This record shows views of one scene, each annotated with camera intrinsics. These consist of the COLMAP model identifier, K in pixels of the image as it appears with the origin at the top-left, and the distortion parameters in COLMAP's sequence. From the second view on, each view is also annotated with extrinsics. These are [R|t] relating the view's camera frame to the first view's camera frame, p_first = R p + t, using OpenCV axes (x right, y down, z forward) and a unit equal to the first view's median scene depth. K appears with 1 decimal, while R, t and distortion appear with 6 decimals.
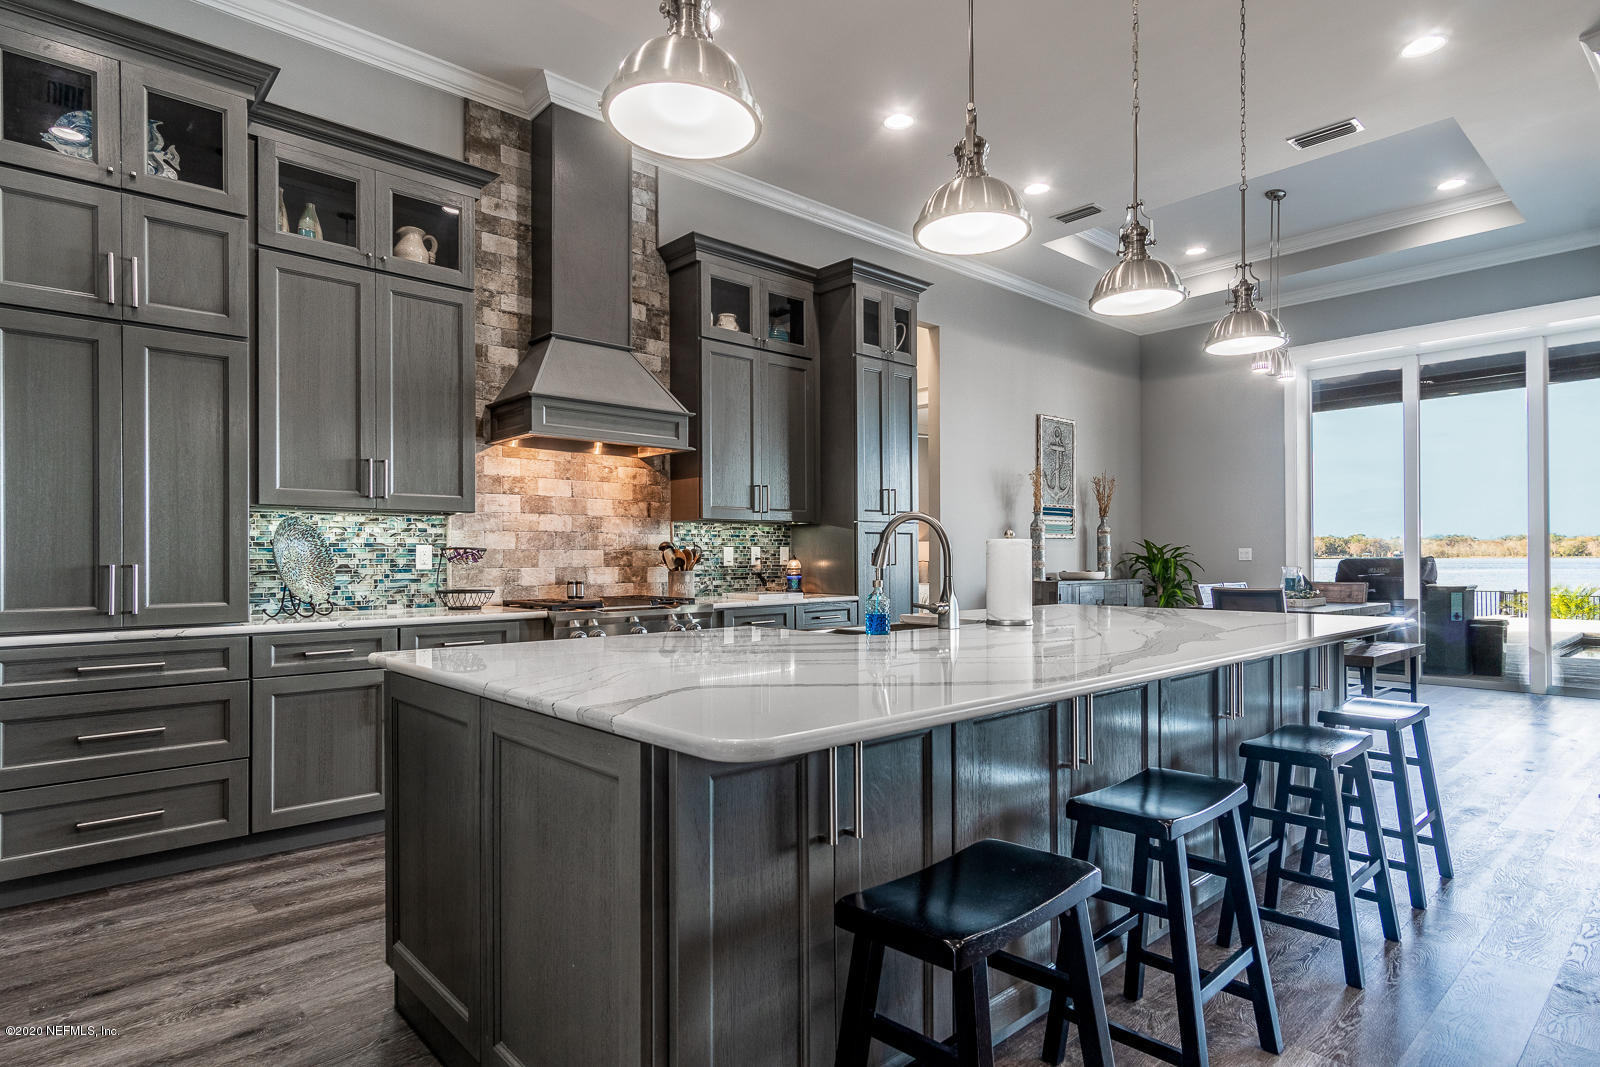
lens RADIAL K [[863.0, 0, 784.8], [0, 863.0, 550.2], [0, 0, 1]] dist [0.010648, 0.000166]
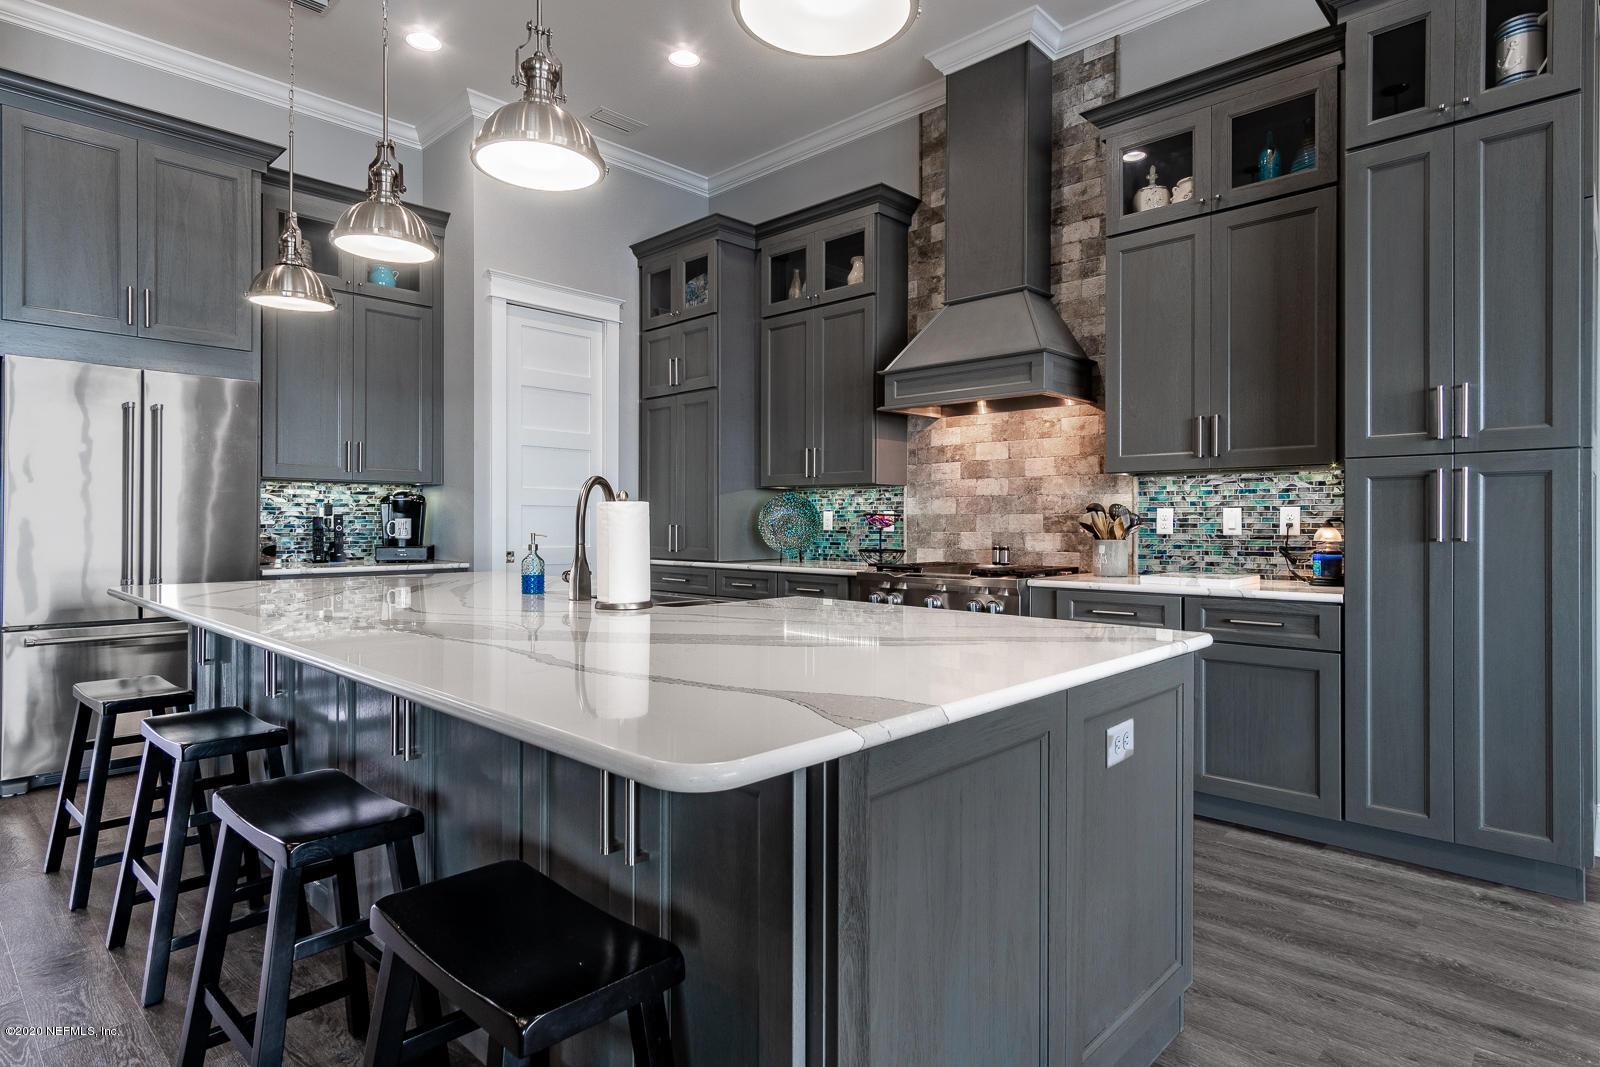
lens RADIAL K [[863.0, 0, 802.1], [0, 863.0, 526.8], [0, 0, 1]] dist [0.010648, 0.000166]
pose [[0.087046, 0.004845, -0.996192, 0.680354], [0.001916, 0.999986, 0.005031, 0.008363], [0.996202, -0.002347, 0.087036, 0.687287]]
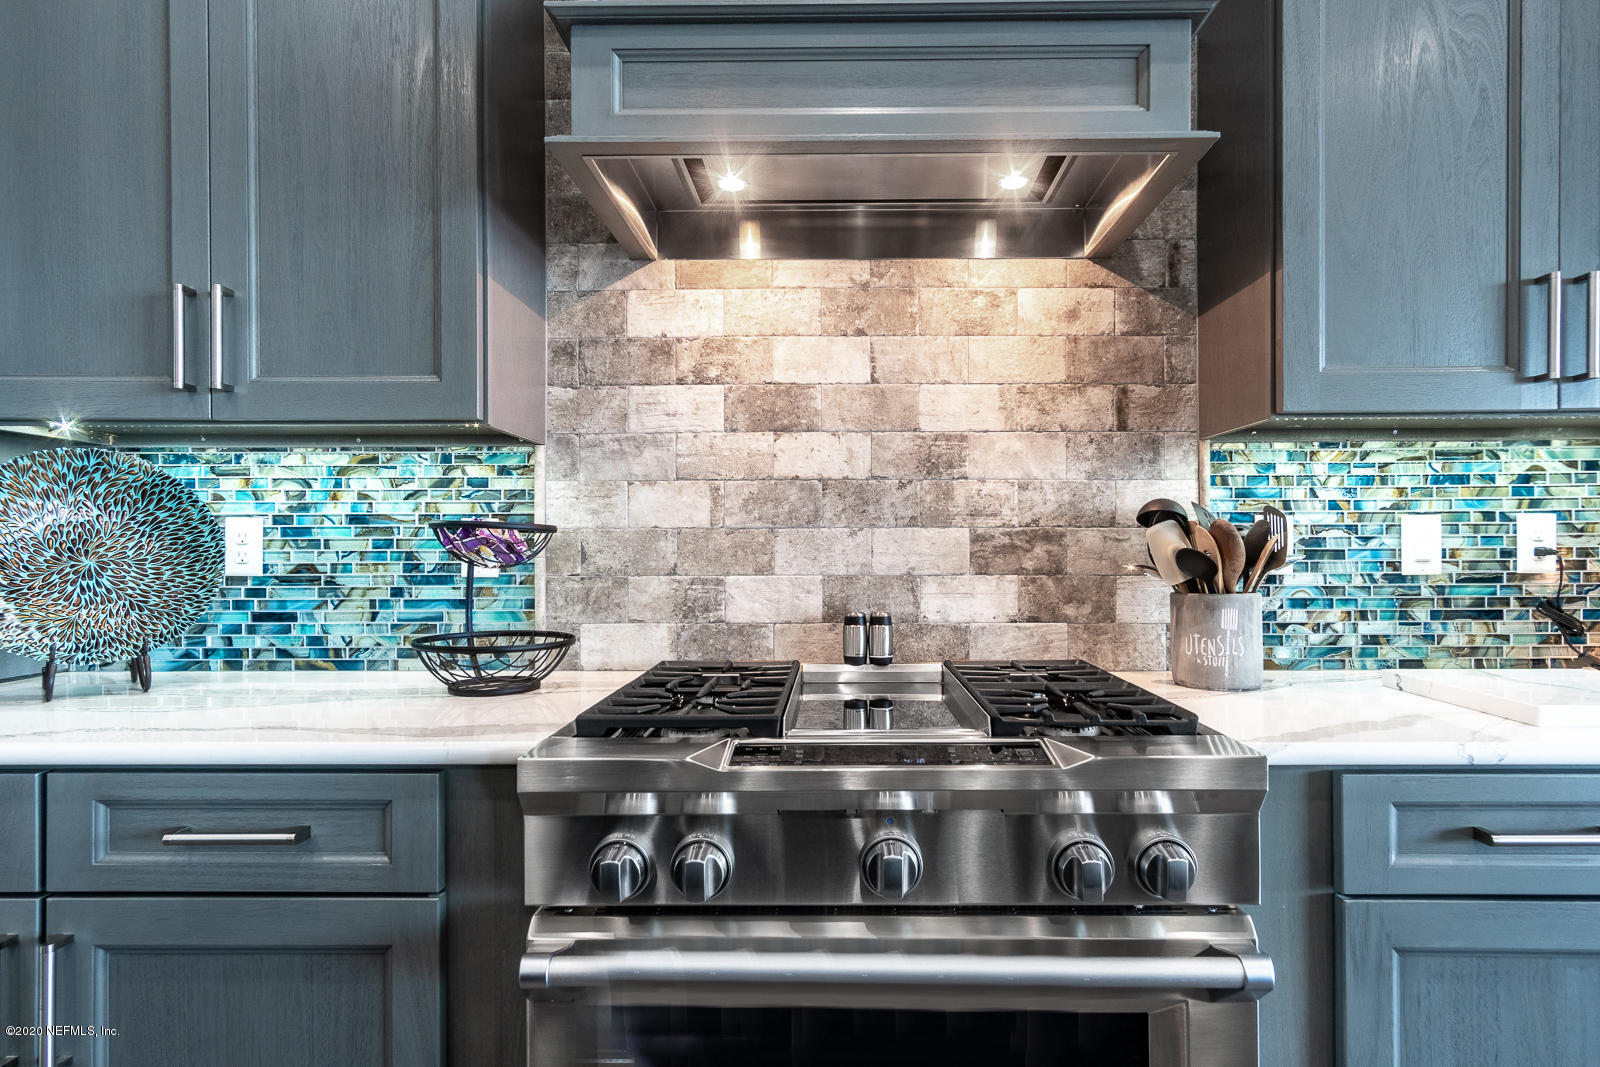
lens RADIAL K [[863.0, 0, 833.2], [0, 863.0, 547.4], [0, 0, 1]] dist [0.010648, 0.000166]
pose [[0.739249, 0.005044, -0.673413, -0.012639], [0.005808, 0.999887, 0.013865, 0.002891], [0.673407, -0.014161, 0.739137, 0.716029]]
